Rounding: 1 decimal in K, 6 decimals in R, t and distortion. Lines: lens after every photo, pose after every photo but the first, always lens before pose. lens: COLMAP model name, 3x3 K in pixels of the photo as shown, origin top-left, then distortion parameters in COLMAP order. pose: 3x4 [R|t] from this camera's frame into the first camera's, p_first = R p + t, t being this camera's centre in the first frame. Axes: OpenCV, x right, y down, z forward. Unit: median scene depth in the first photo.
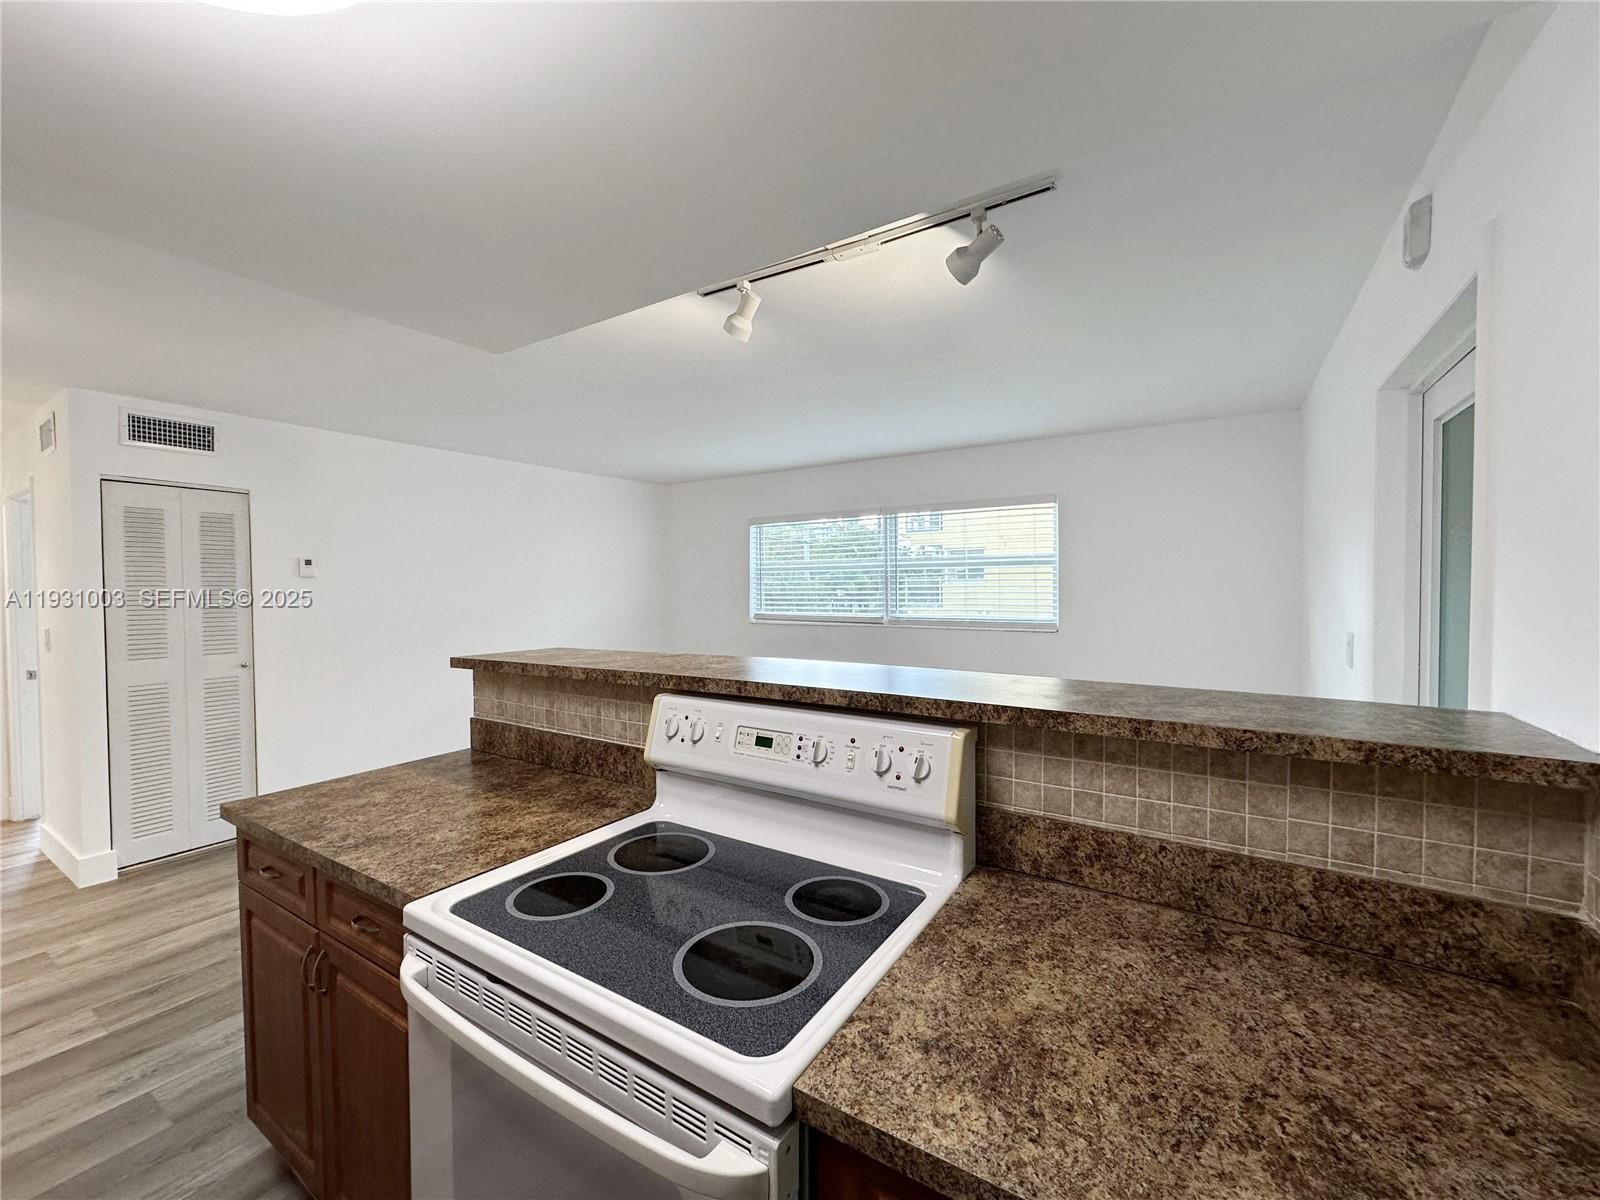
lens RADIAL K [[637.8, 0, 800.9], [0, 637.8, 604.9], [0, 0, 1]] dist [-0.006191, 0.001714]
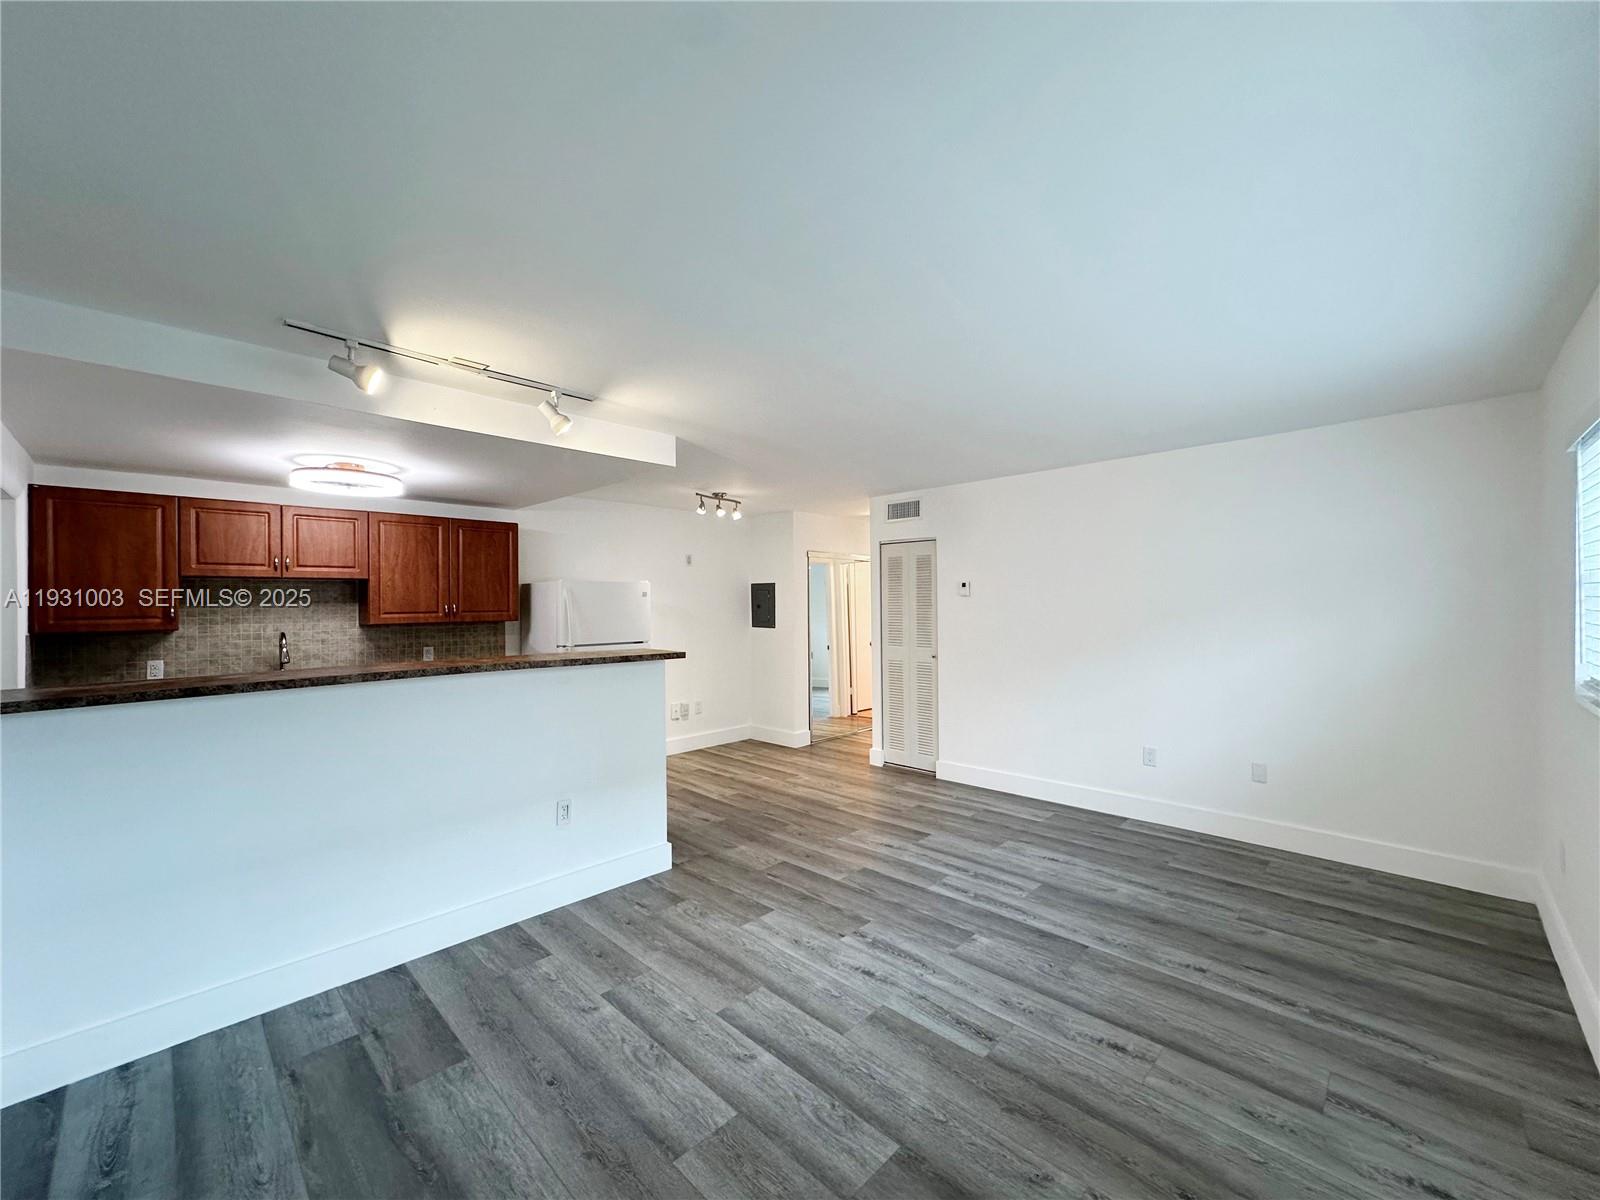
lens RADIAL K [[637.8, 0, 798.6], [0, 637.8, 599.9], [0, 0, 1]] dist [-0.006191, 0.001714]
pose [[-0.210509, 0.005902, -0.977574, 0.672339], [-0.016479, 0.999818, 0.009585, -0.047954], [0.977453, 0.018127, -0.210374, 1.055966]]
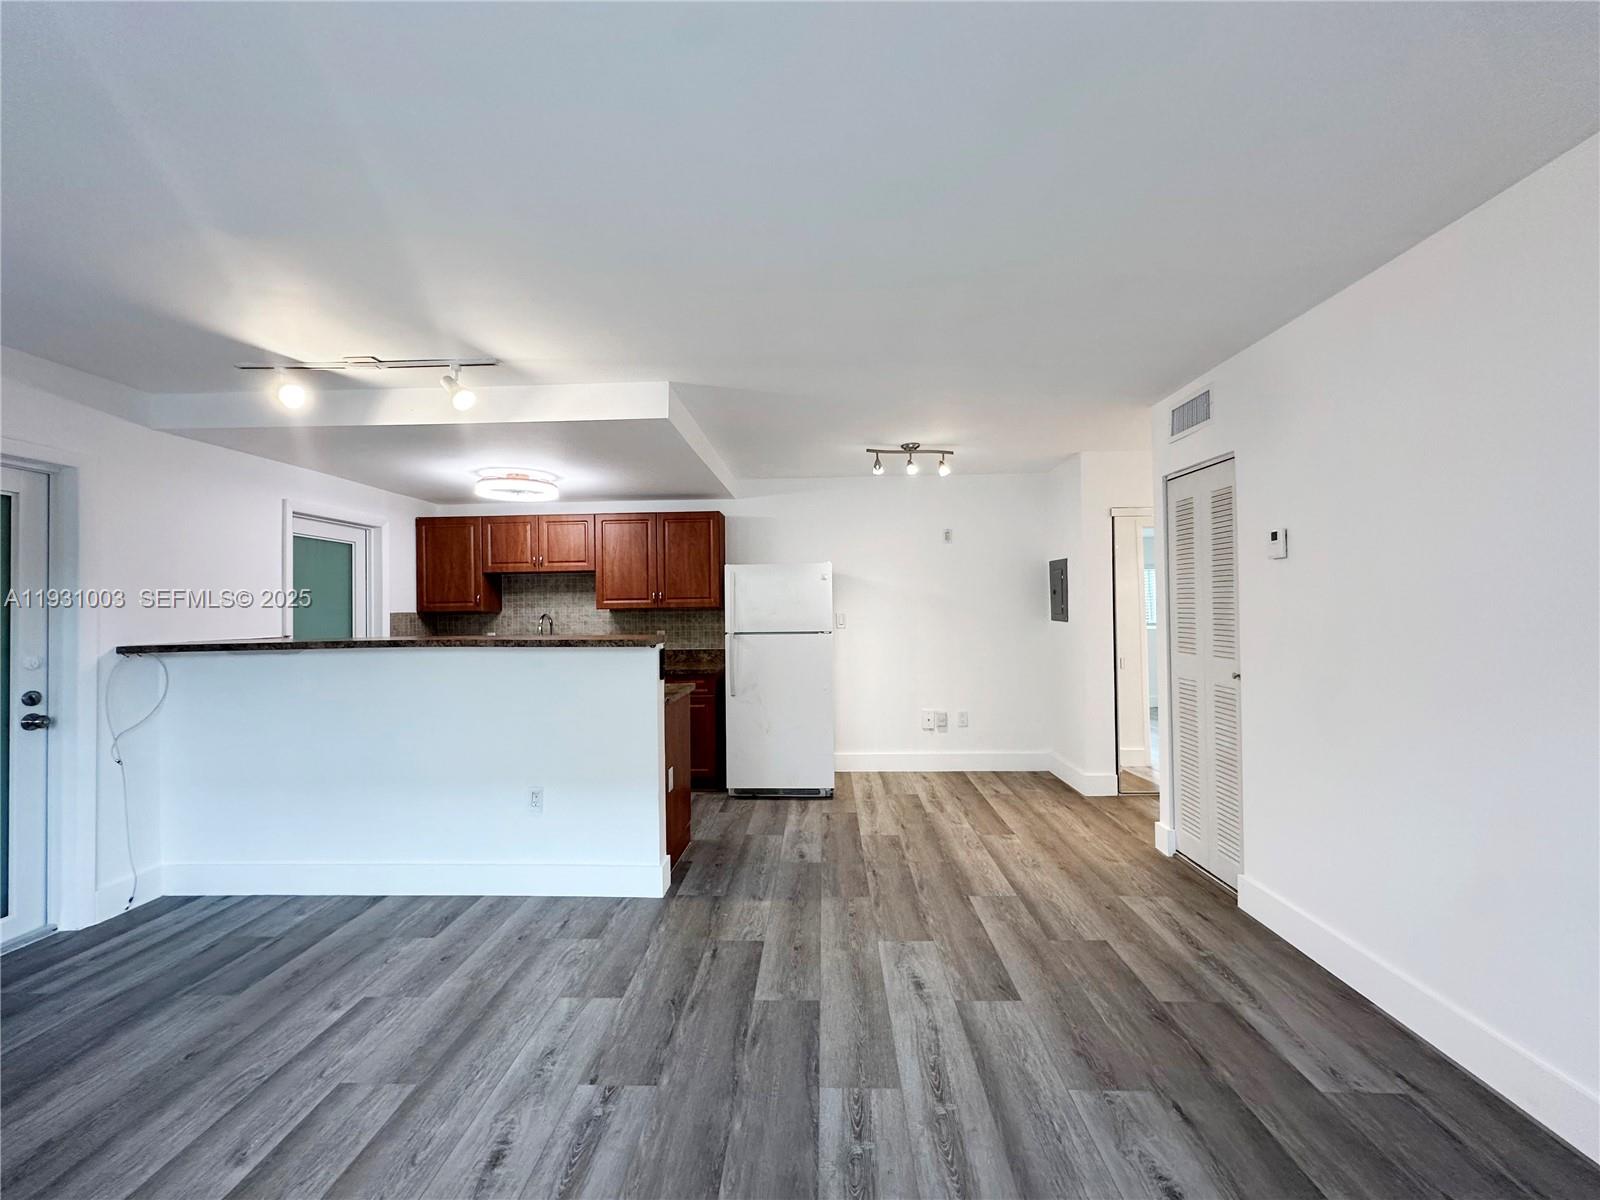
lens RADIAL K [[637.8, 0, 799.9], [0, 637.8, 599.2], [0, 0, 1]] dist [-0.006191, 0.001714]
pose [[-0.863103, 0.014586, -0.504817, -0.015735], [0.007378, 0.999840, 0.016275, -0.018193], [0.504973, 0.010322, -0.863073, 1.479568]]
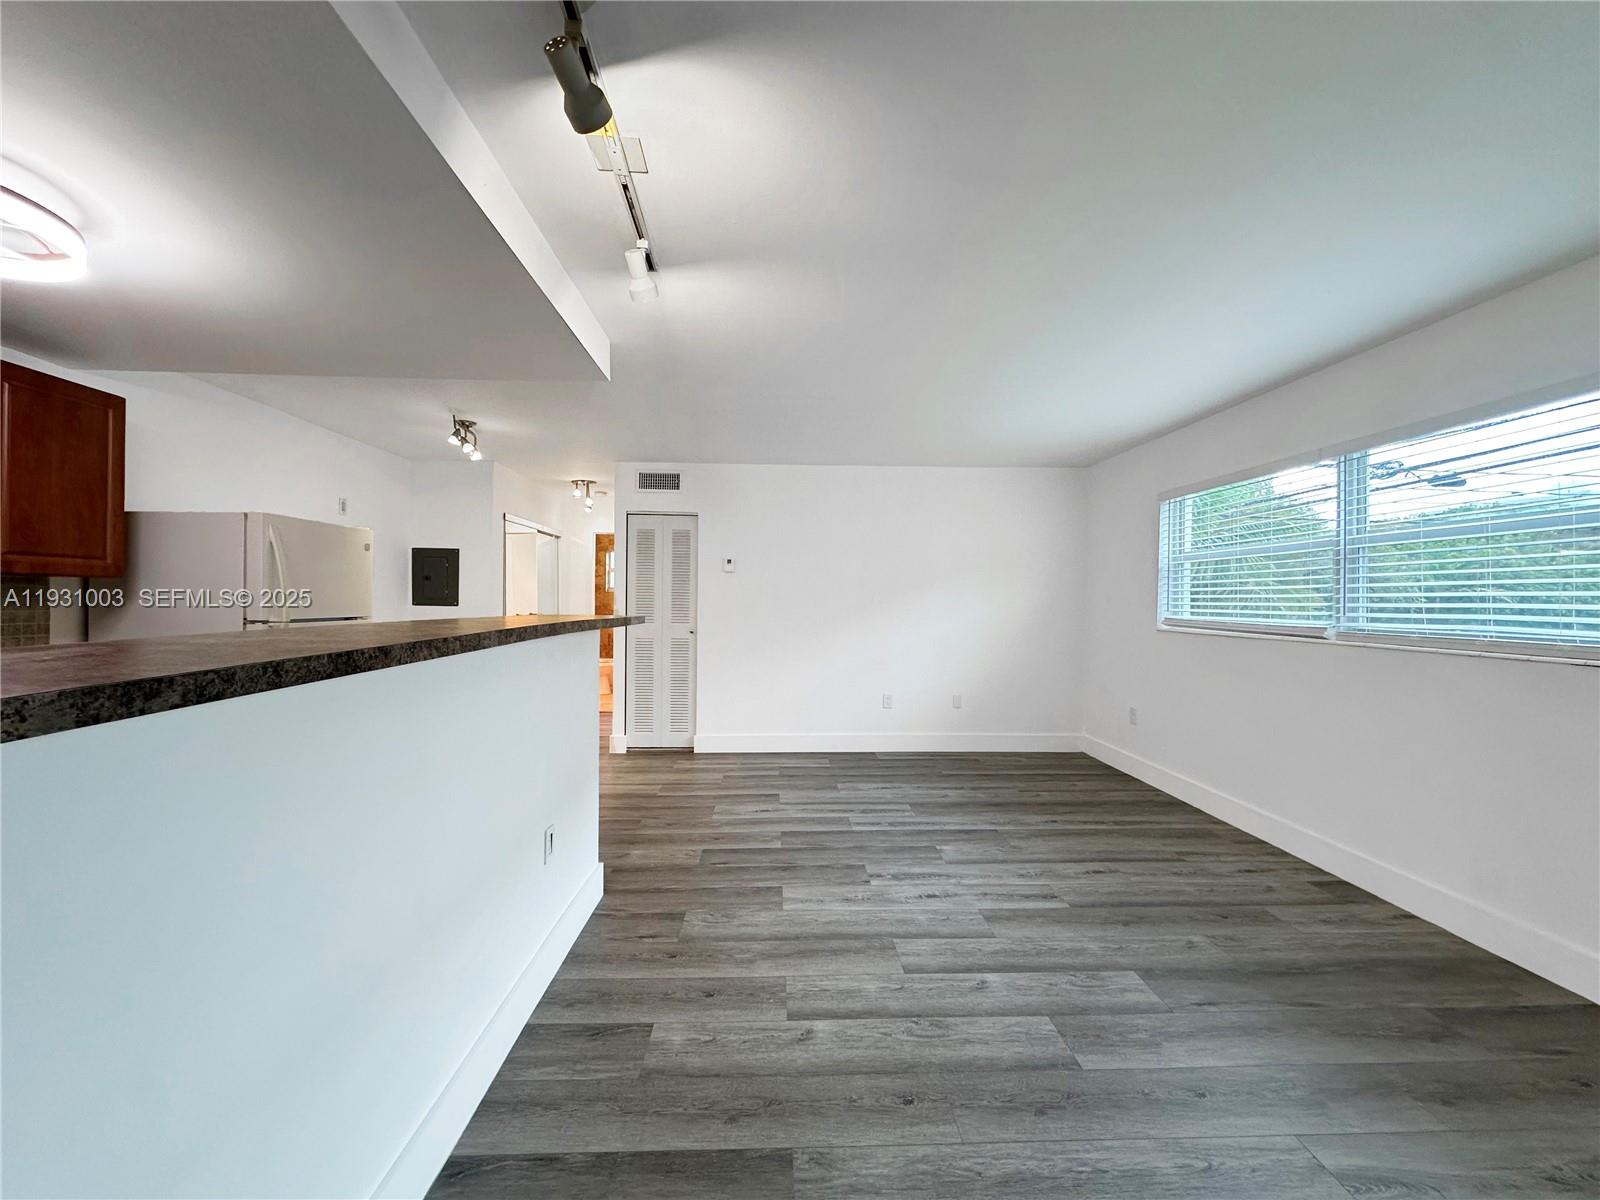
lens RADIAL K [[637.8, 0, 798.2], [0, 637.8, 600.0], [0, 0, 1]] dist [-0.006191, 0.001714]
pose [[0.564715, 0.014667, -0.825156, 0.507820], [-0.037520, 0.999265, -0.007916, 0.024750], [0.824433, 0.035430, 0.564850, 0.386640]]
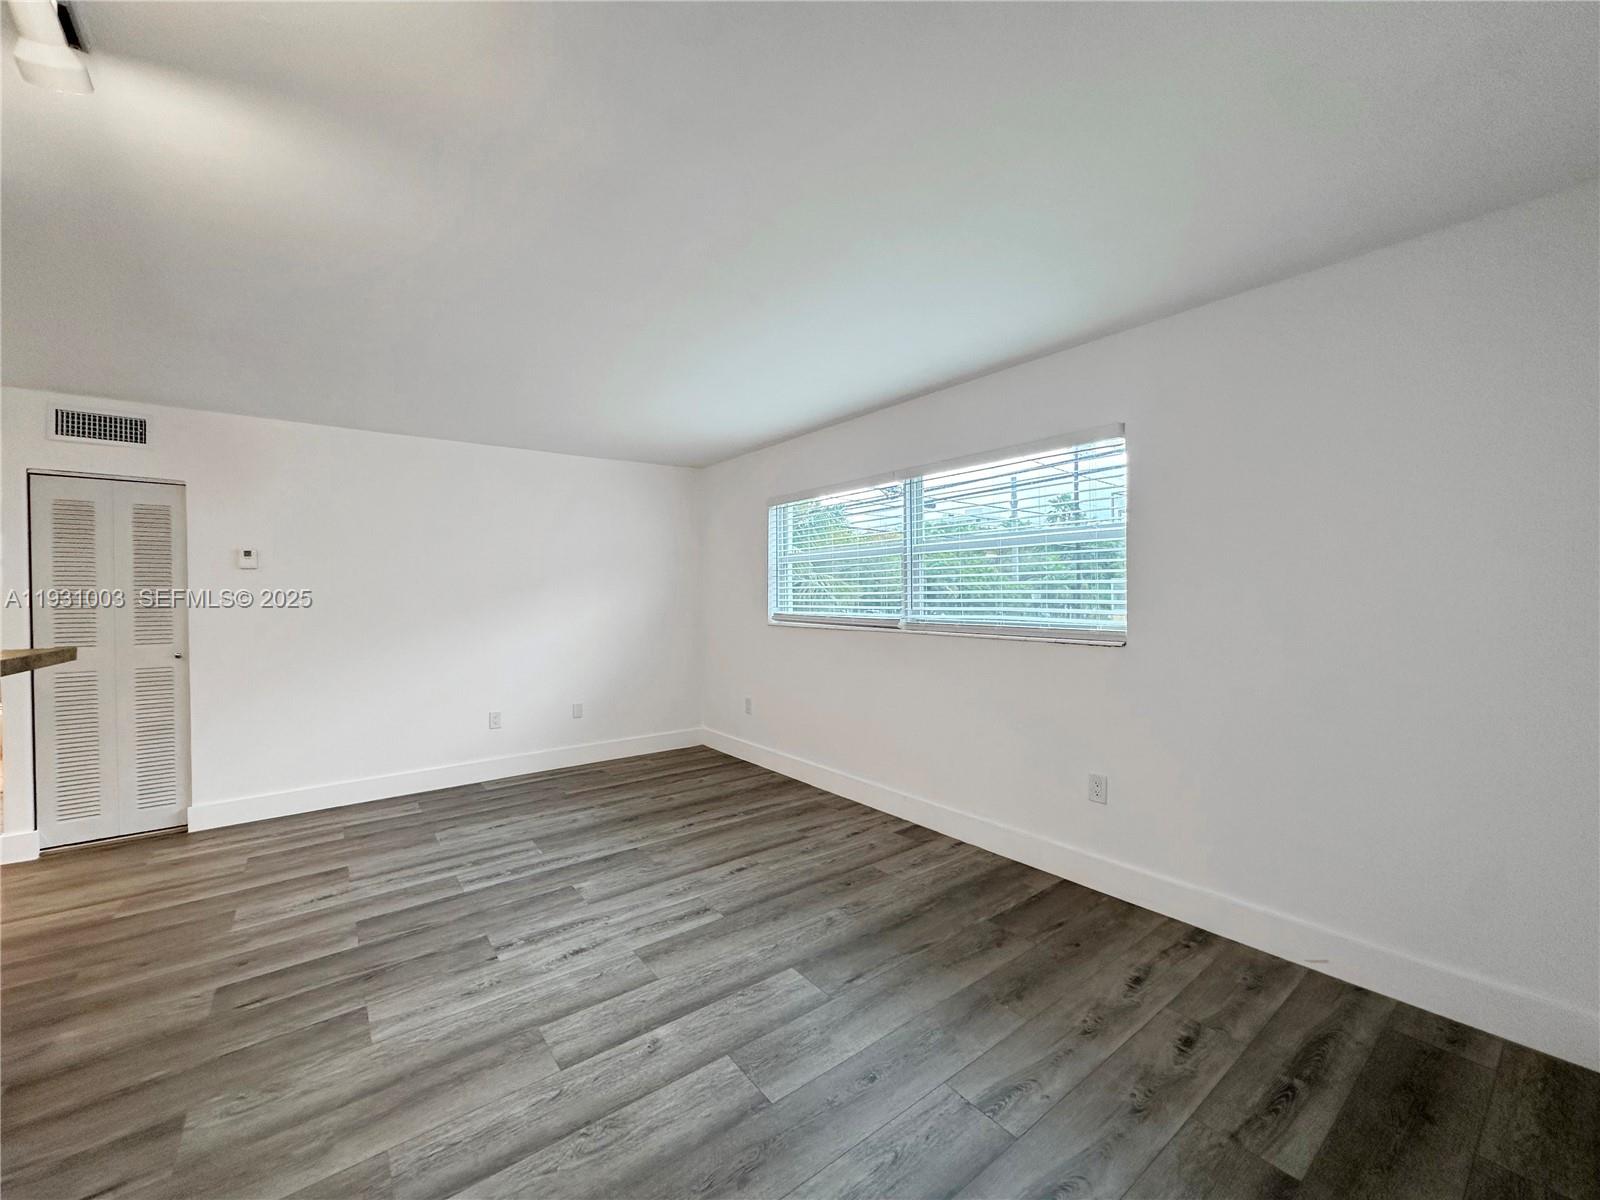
lens RADIAL K [[637.8, 0, 800.5], [0, 637.8, 599.4], [0, 0, 1]] dist [-0.006191, 0.001714]
pose [[0.937878, 0.003886, -0.346945, 0.409469], [-0.009597, 0.999845, -0.014742, 0.011988], [0.346834, 0.017155, 0.937770, 0.423284]]
